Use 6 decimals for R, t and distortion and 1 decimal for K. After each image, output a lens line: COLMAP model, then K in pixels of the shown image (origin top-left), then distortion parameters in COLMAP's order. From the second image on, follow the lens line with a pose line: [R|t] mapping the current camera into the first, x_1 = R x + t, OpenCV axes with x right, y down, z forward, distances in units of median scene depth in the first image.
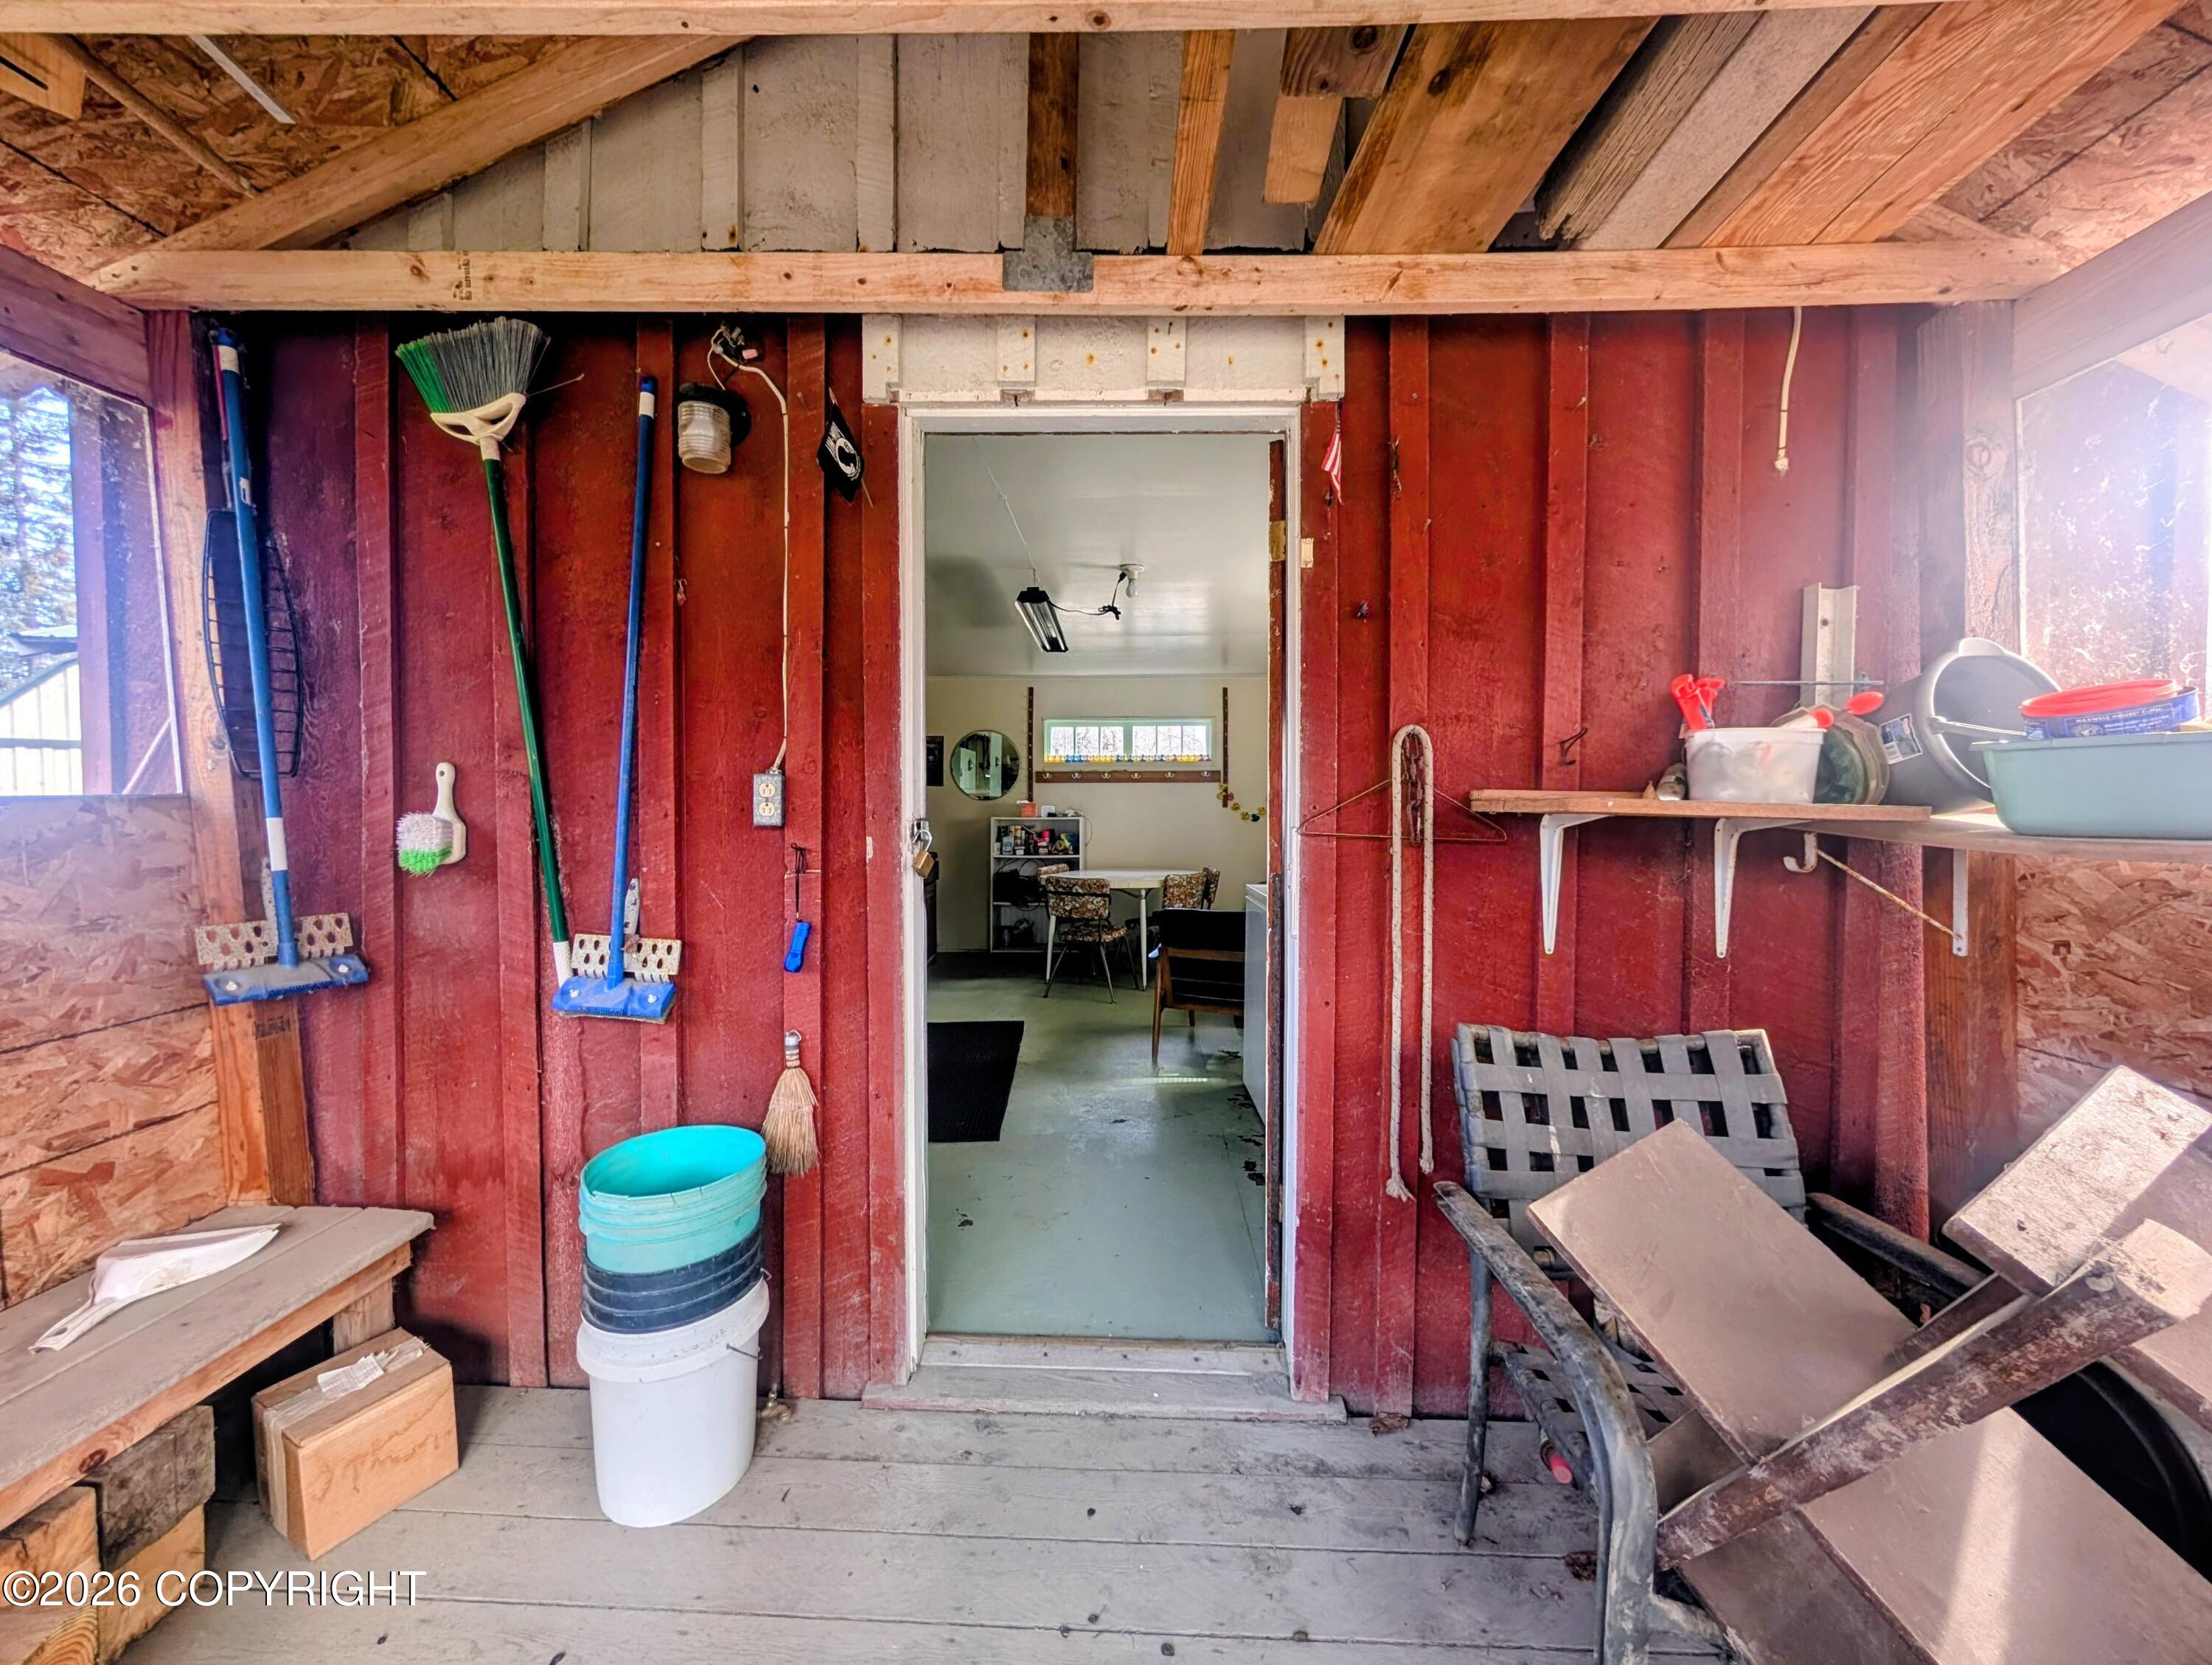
lens RADIAL K [[837.8, 0, 1116.5], [0, 837.8, 830.3], [0, 0, 1]] dist [-0.000713, -0.000284]
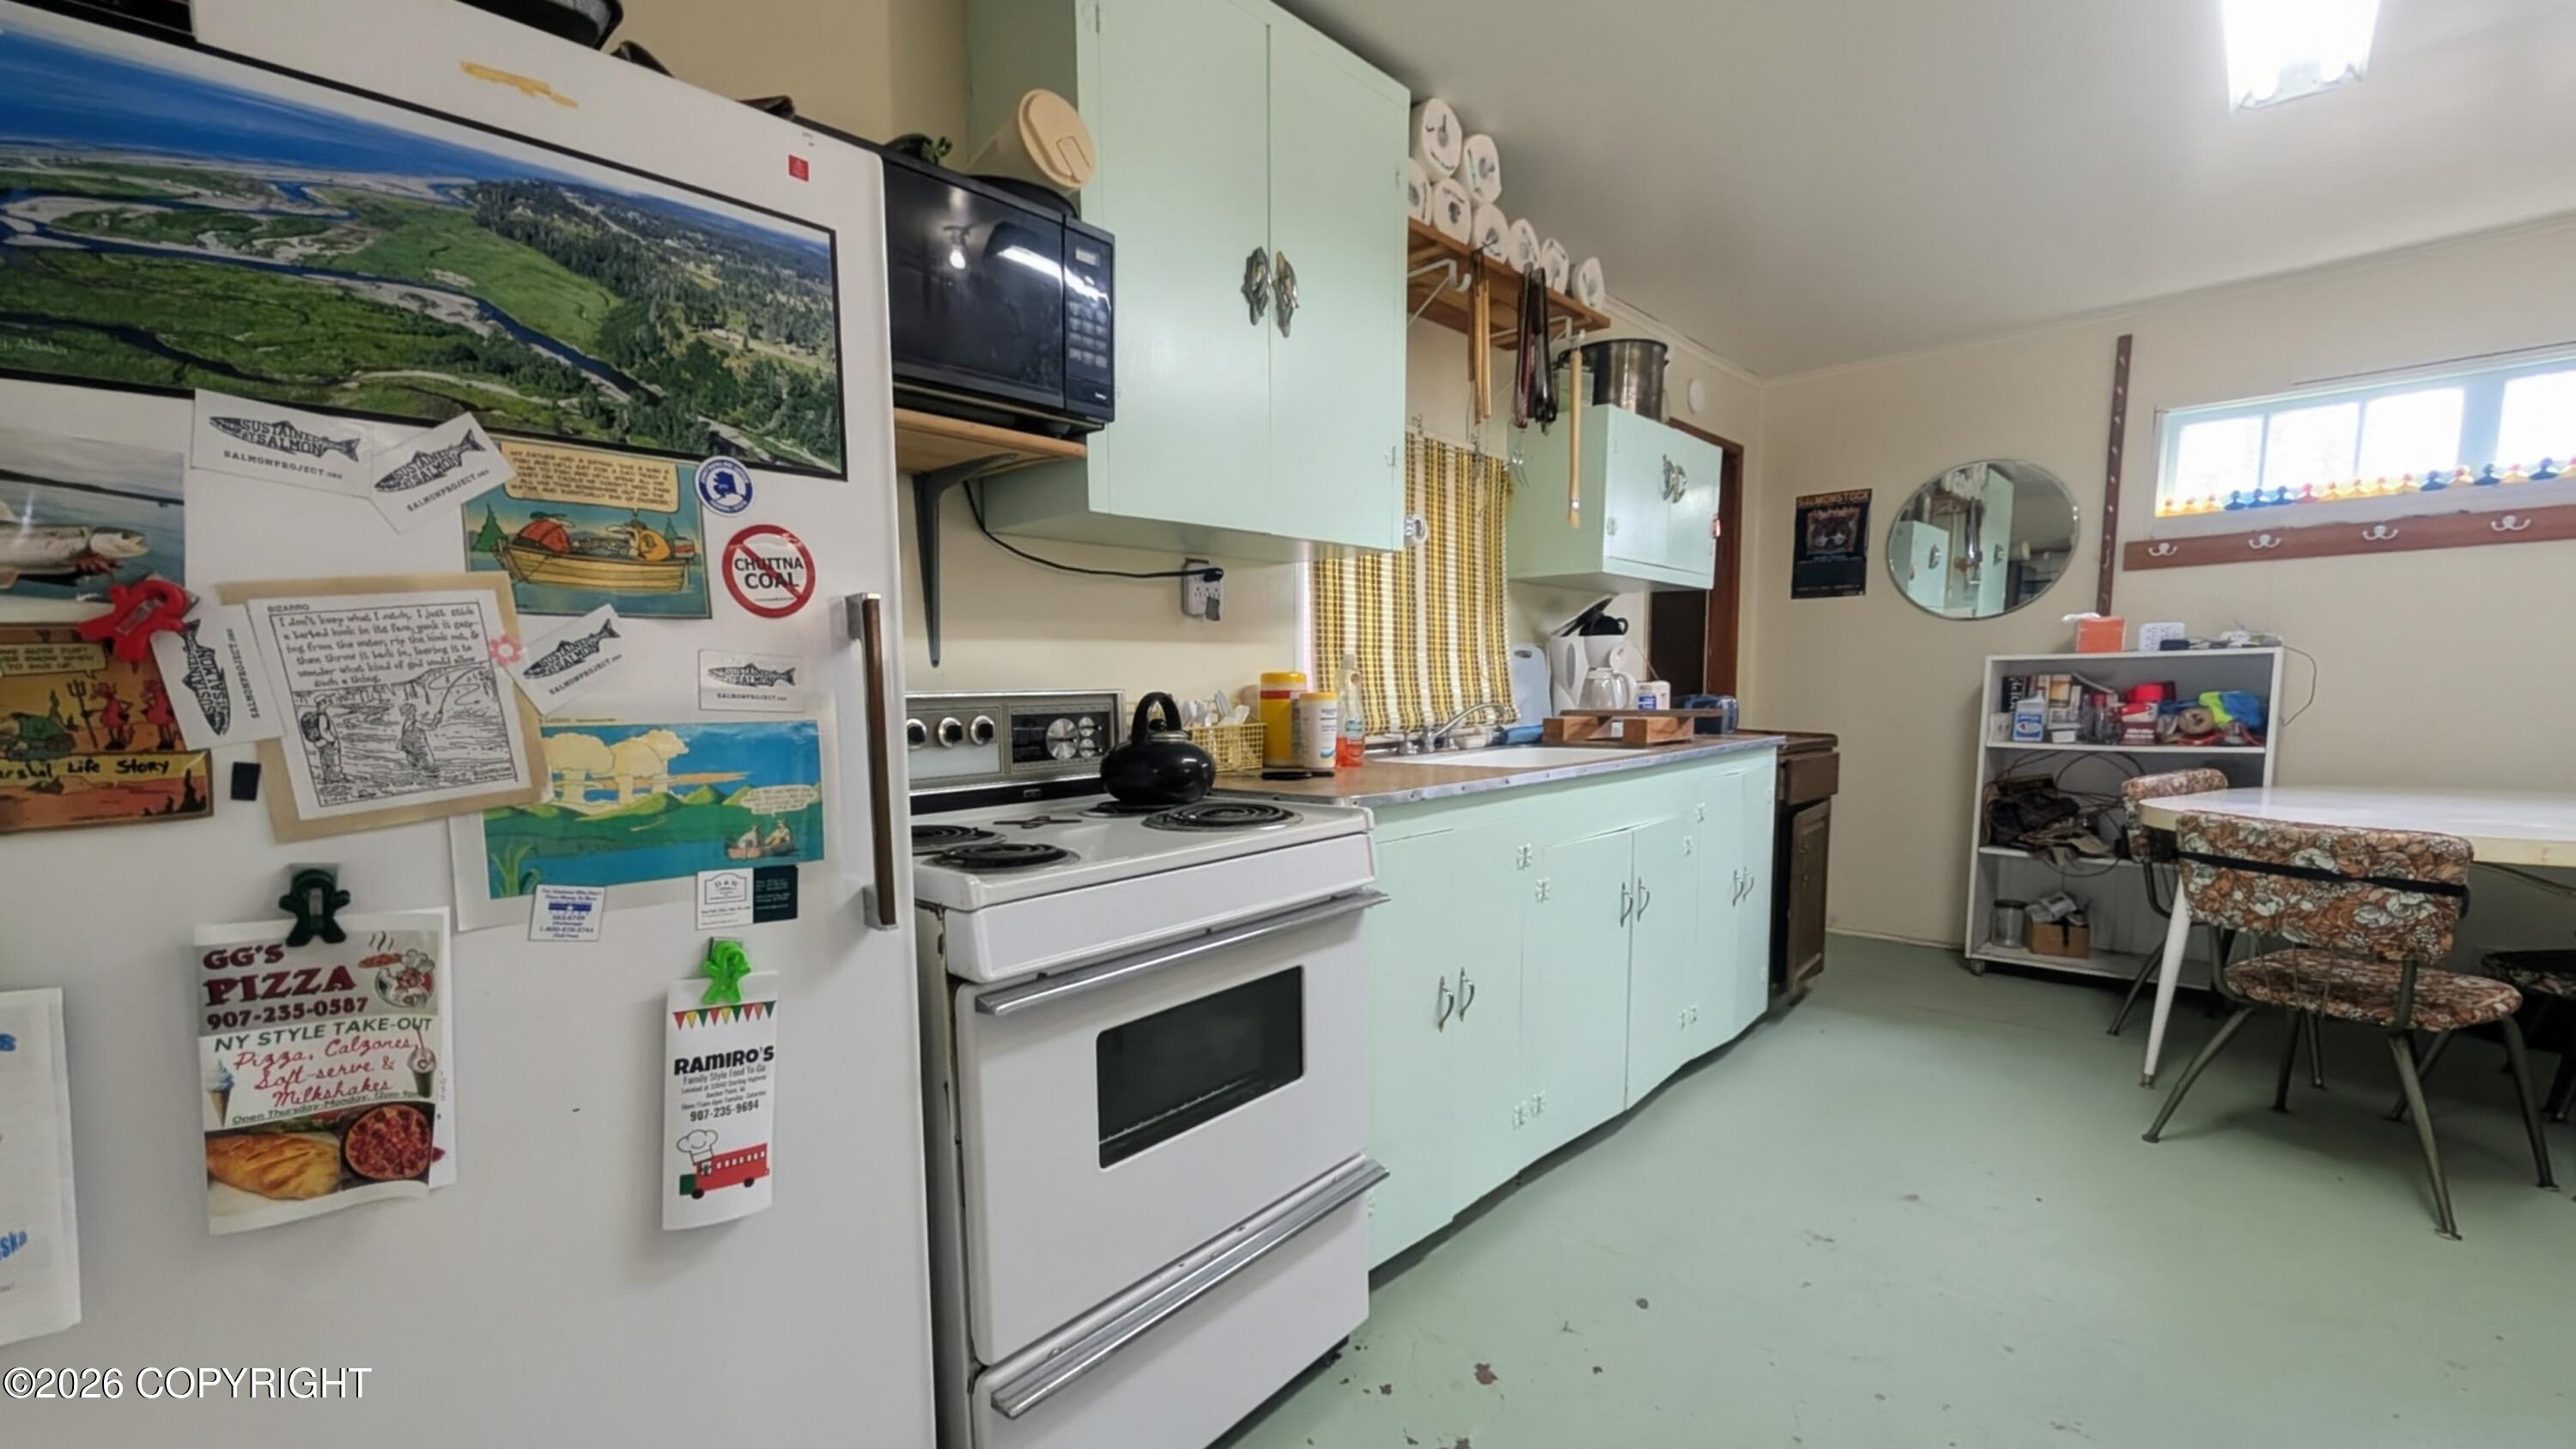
lens RADIAL K [[1041.2, 0, 1194.7], [0, 1041.2, 803.2], [0, 0, 1]] dist [-0.001899, 0.000125]
pose [[0.709008, 0.064696, -0.702227, -0.053412], [0.004339, 0.995364, 0.096083, 0.006873], [0.705187, -0.071170, 0.705440, 0.303794]]
